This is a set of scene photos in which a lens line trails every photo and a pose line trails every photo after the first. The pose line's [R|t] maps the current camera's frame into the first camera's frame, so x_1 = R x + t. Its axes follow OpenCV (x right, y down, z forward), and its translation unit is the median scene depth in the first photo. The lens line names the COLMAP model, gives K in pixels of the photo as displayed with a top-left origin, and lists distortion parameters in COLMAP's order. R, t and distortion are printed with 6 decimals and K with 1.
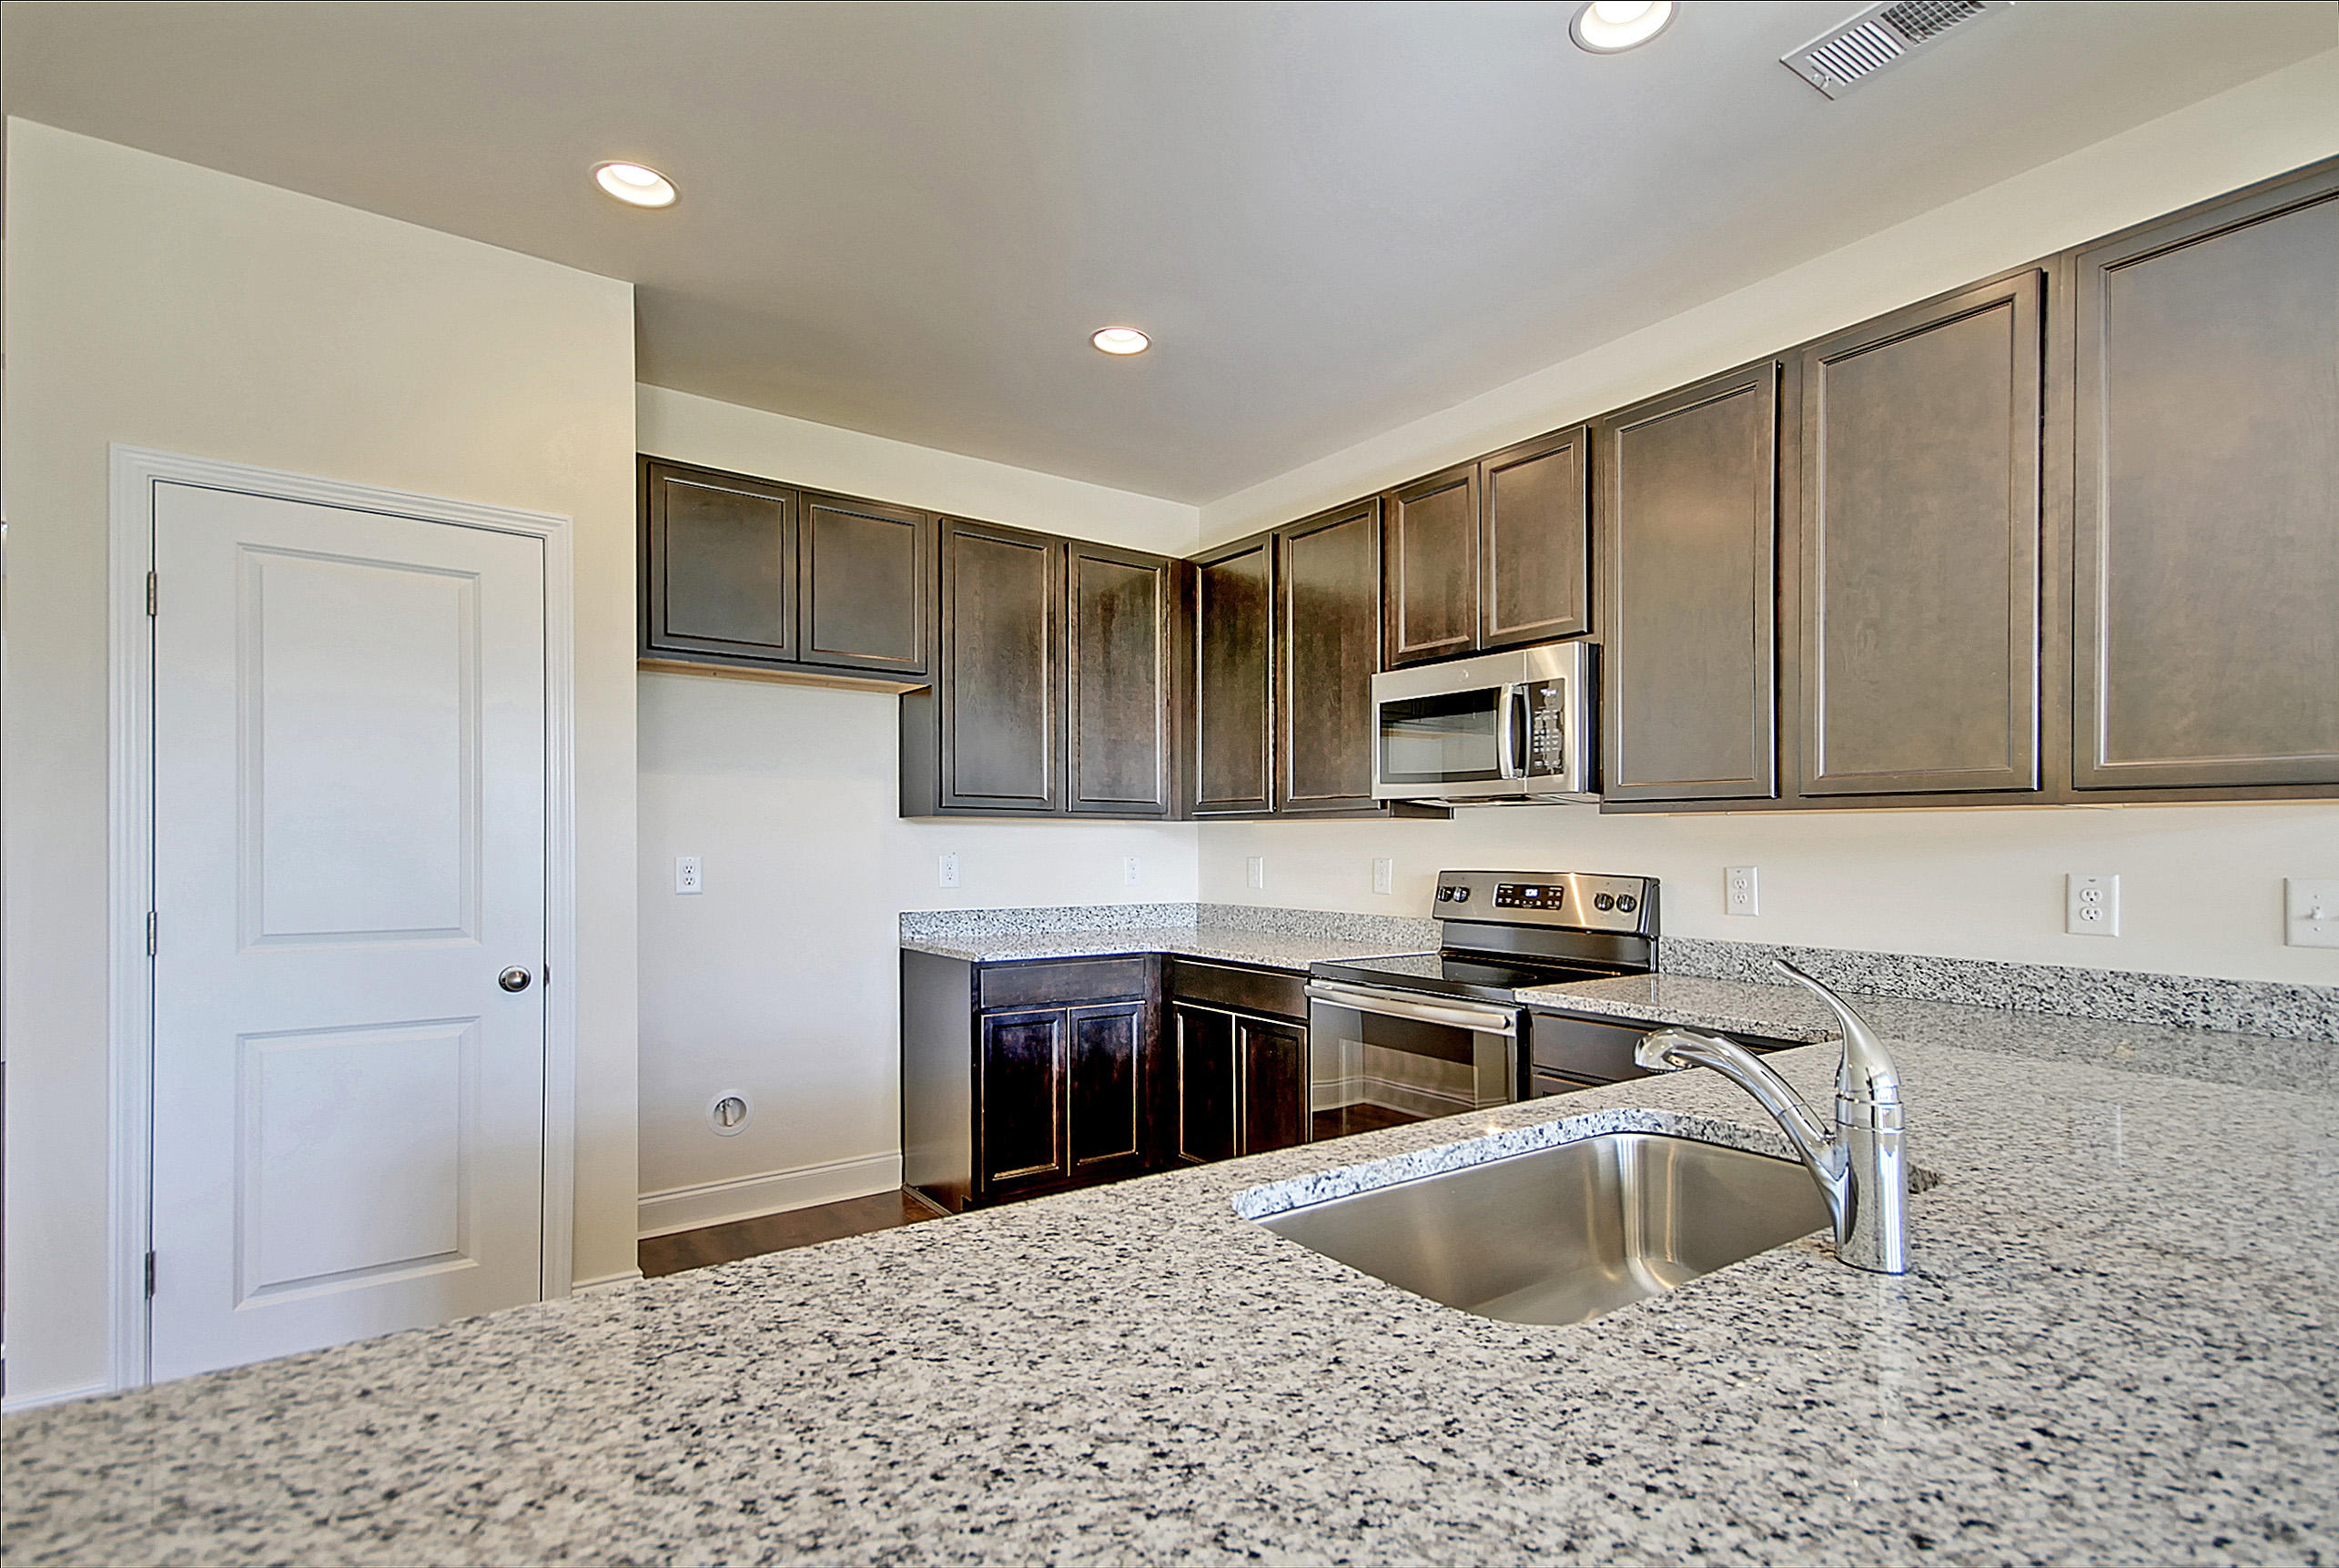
lens RADIAL K [[1090.0, 0, 1217.7], [0, 1090.0, 835.9], [0, 0, 1]] dist [0.018713, -0.002262]
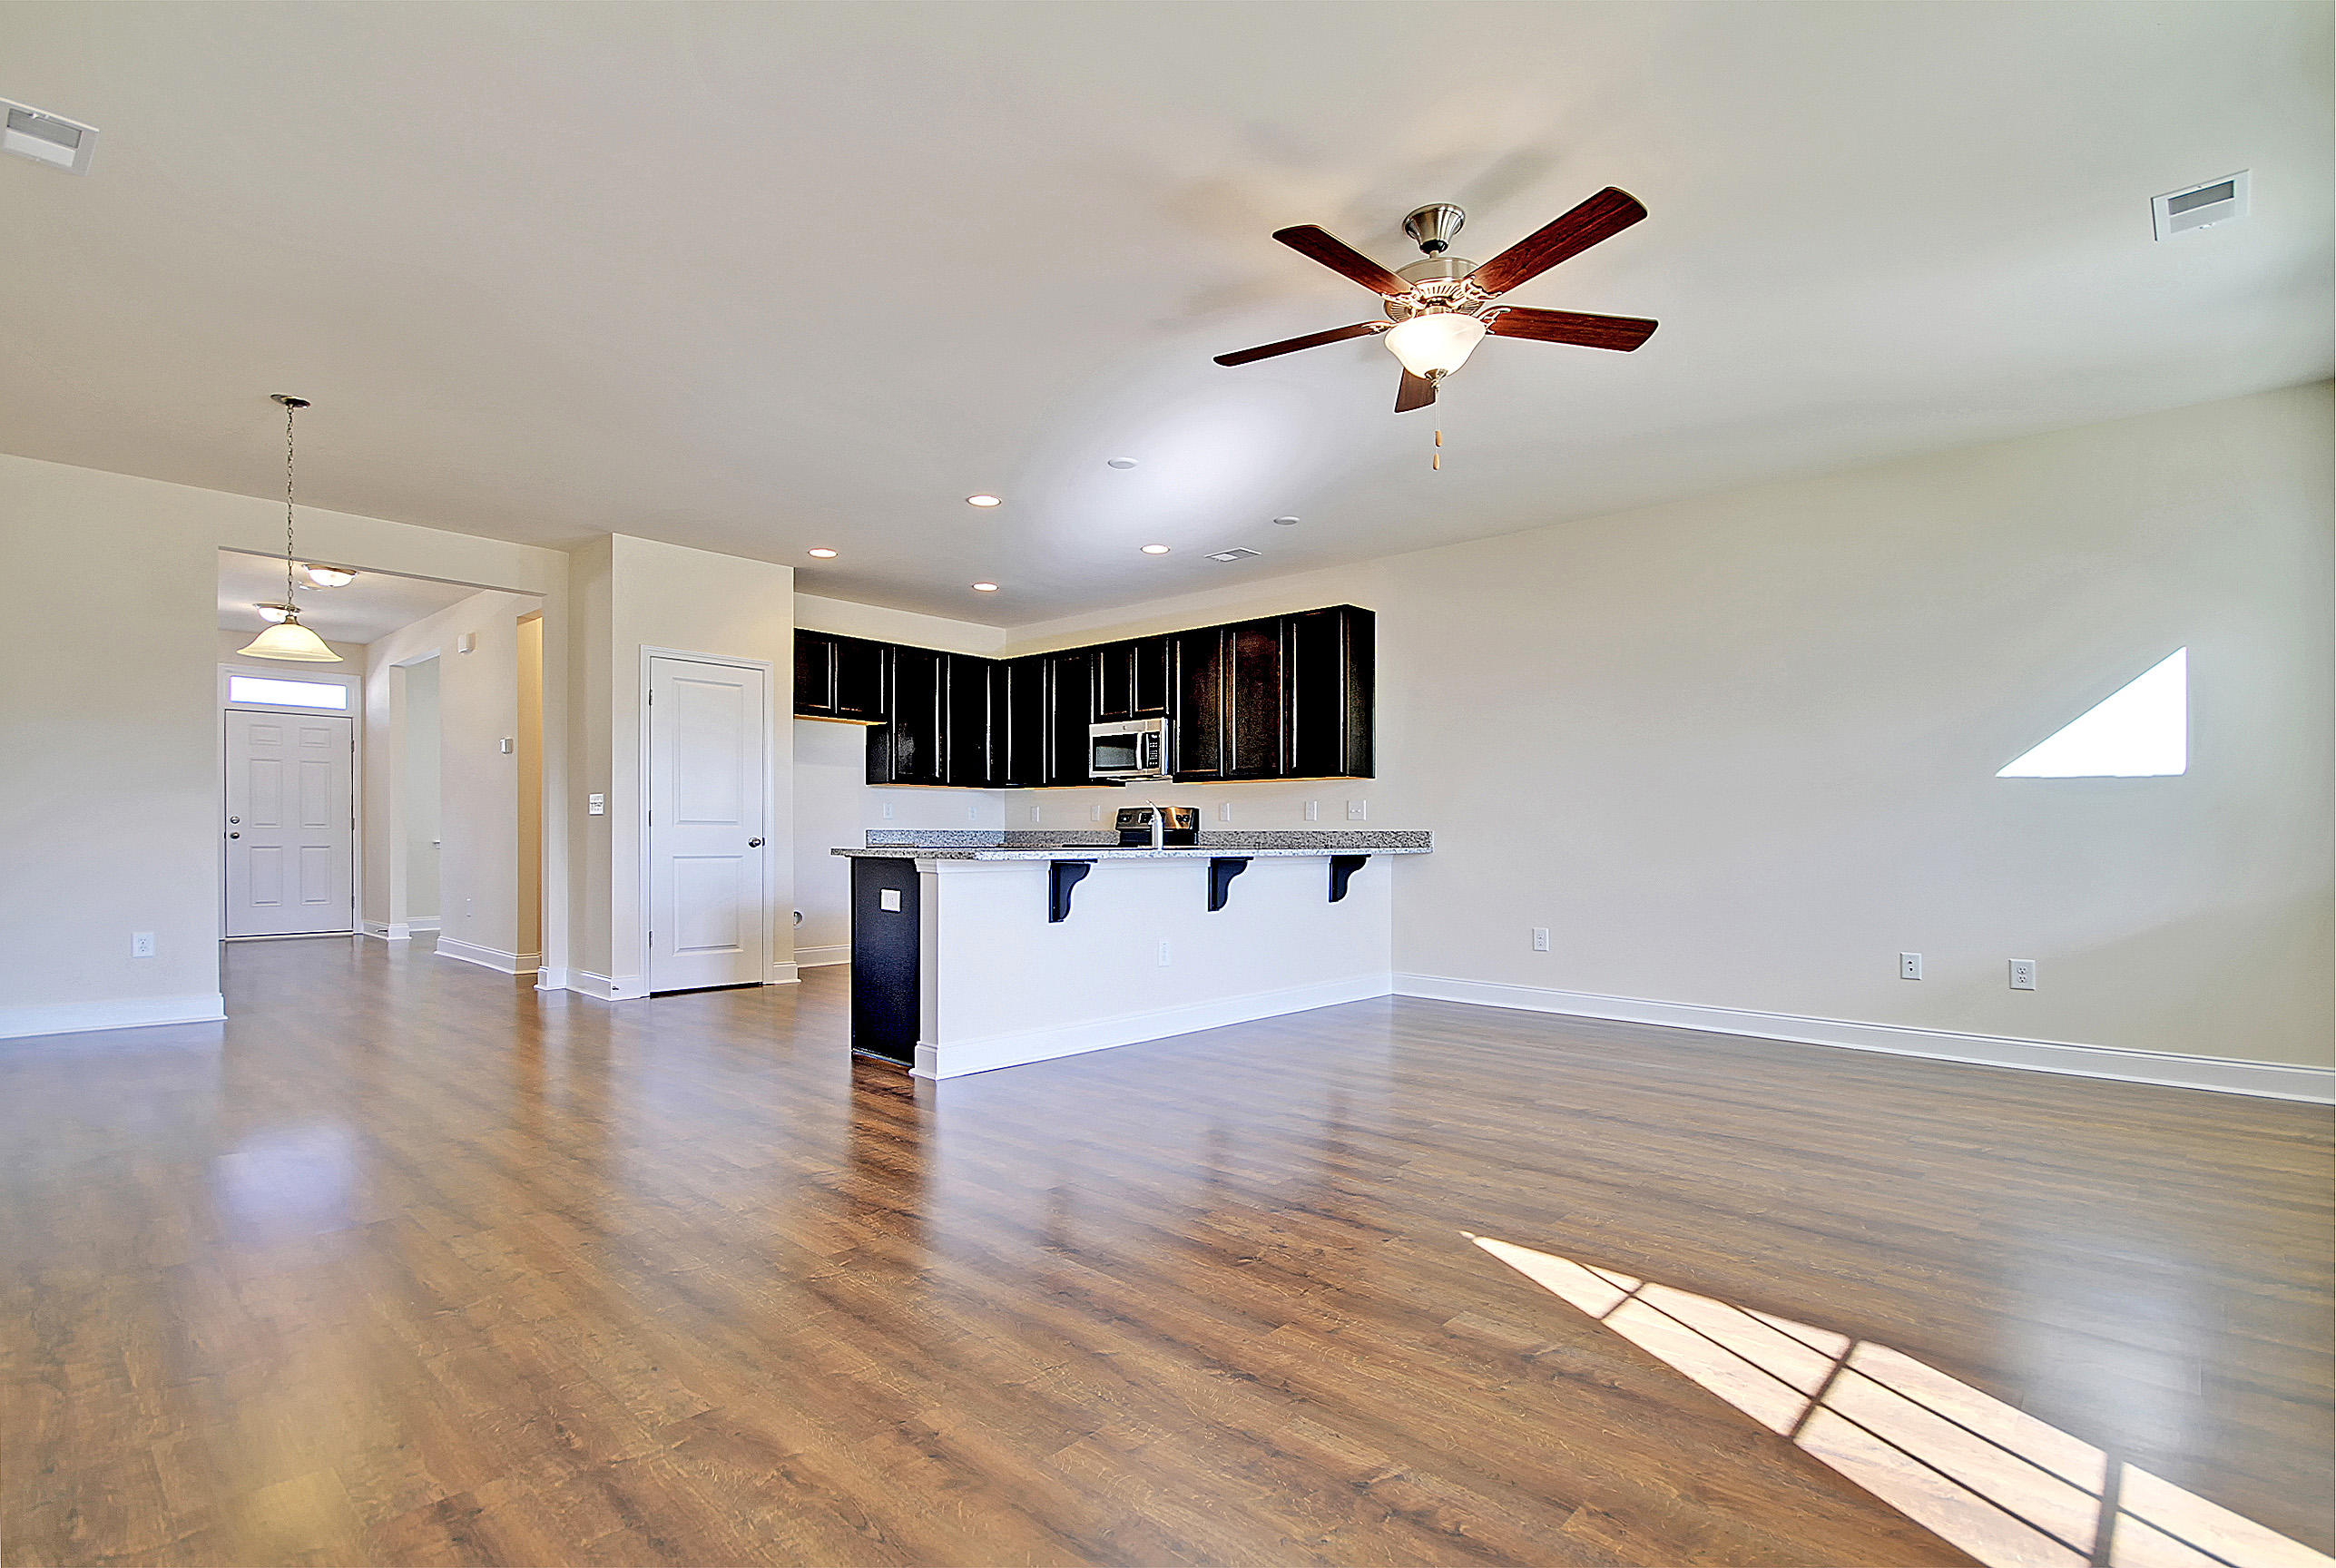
lens RADIAL K [[1090.1, 0, 1163.7], [0, 1090.1, 833.1], [0, 0, 1]] dist [0.020871, -0.002717]
pose [[0.982226, 0.001334, 0.187700, -0.150764], [-0.003042, 0.999957, 0.008814, 0.069822], [-0.187680, -0.009229, 0.982187, -1.427459]]
